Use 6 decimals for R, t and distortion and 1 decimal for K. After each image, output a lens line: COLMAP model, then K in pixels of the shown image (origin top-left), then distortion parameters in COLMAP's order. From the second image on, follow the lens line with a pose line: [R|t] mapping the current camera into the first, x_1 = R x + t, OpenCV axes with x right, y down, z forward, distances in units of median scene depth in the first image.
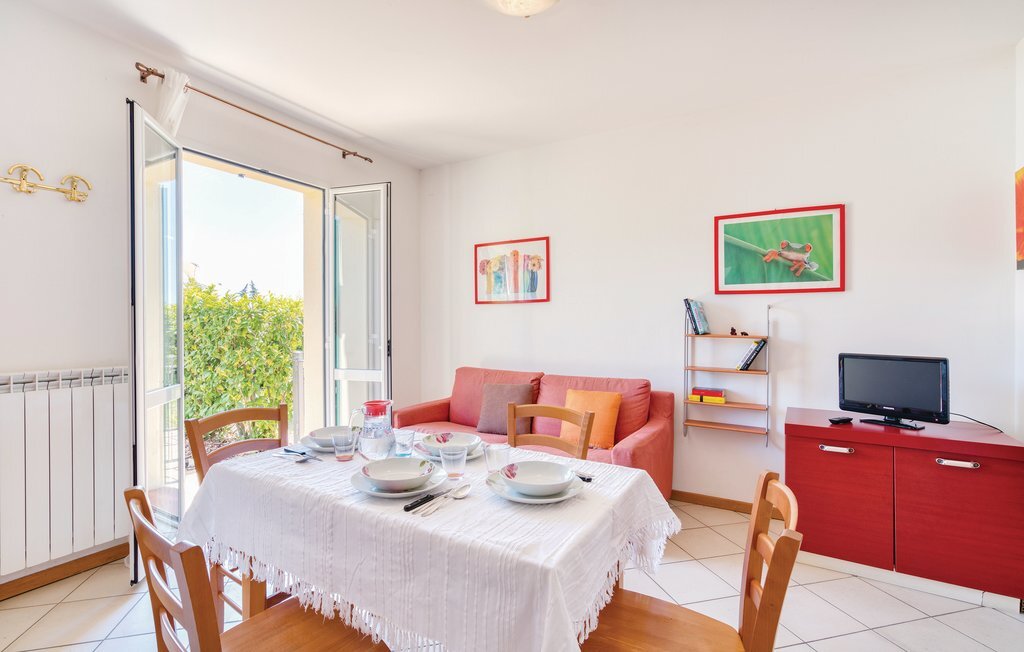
lens RADIAL K [[468.3, 0, 510.7], [0, 468.3, 322.0], [0, 0, 1]] dist [-0.001919, 0.000476]
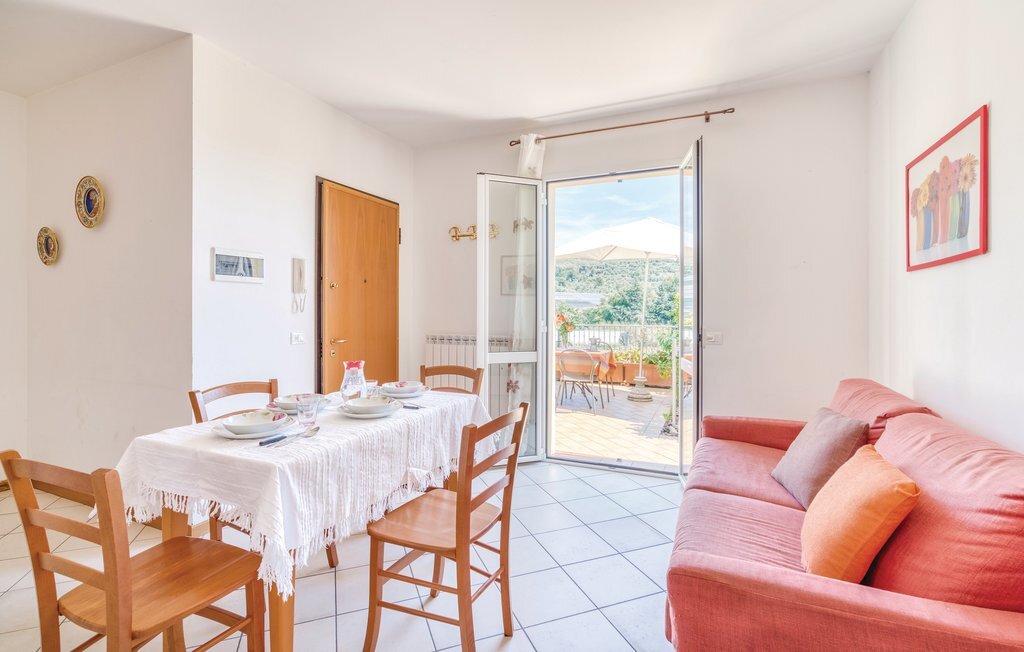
lens RADIAL K [[462.1, 0, 513.4], [0, 462.1, 311.1], [0, 0, 1]] dist [-0.000363, 0.000189]
pose [[0.116894, -0.000122, -0.993144, 0.567215], [0.000496, 1.000000, -0.000064, 0.011826], [0.993144, -0.000486, 0.116894, 0.632738]]
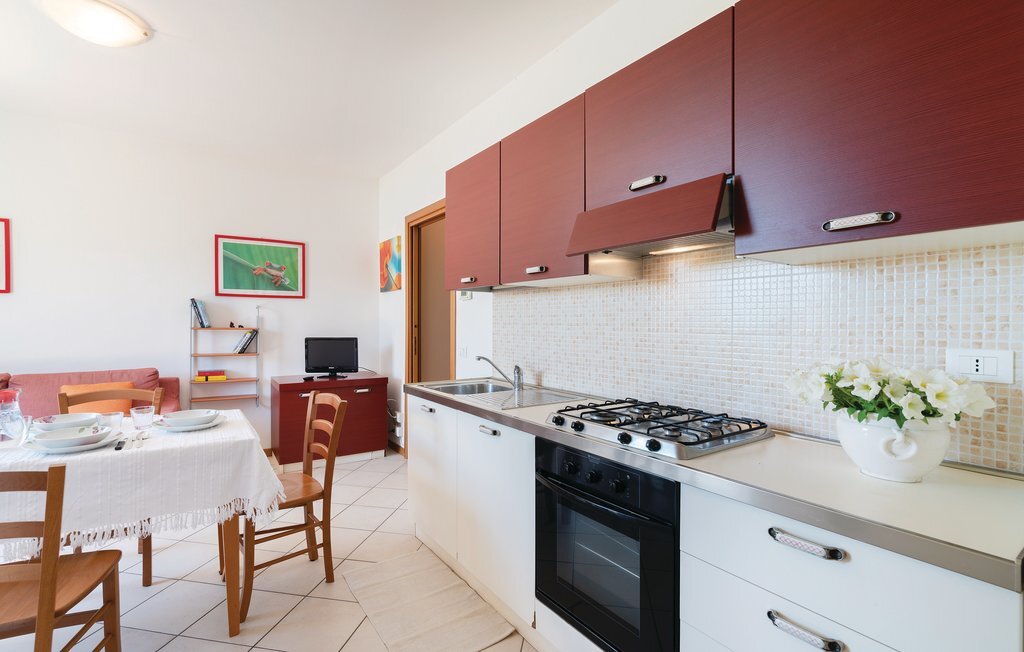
lens RADIAL K [[468.3, 0, 510.7], [0, 468.3, 322.0], [0, 0, 1]] dist [-0.001919, 0.000476]
pose [[0.413719, -0.003799, 0.910397, -0.403899], [-0.004389, 0.999971, 0.006168, 0.000544], [-0.910394, -0.006548, 0.413690, -0.264229]]
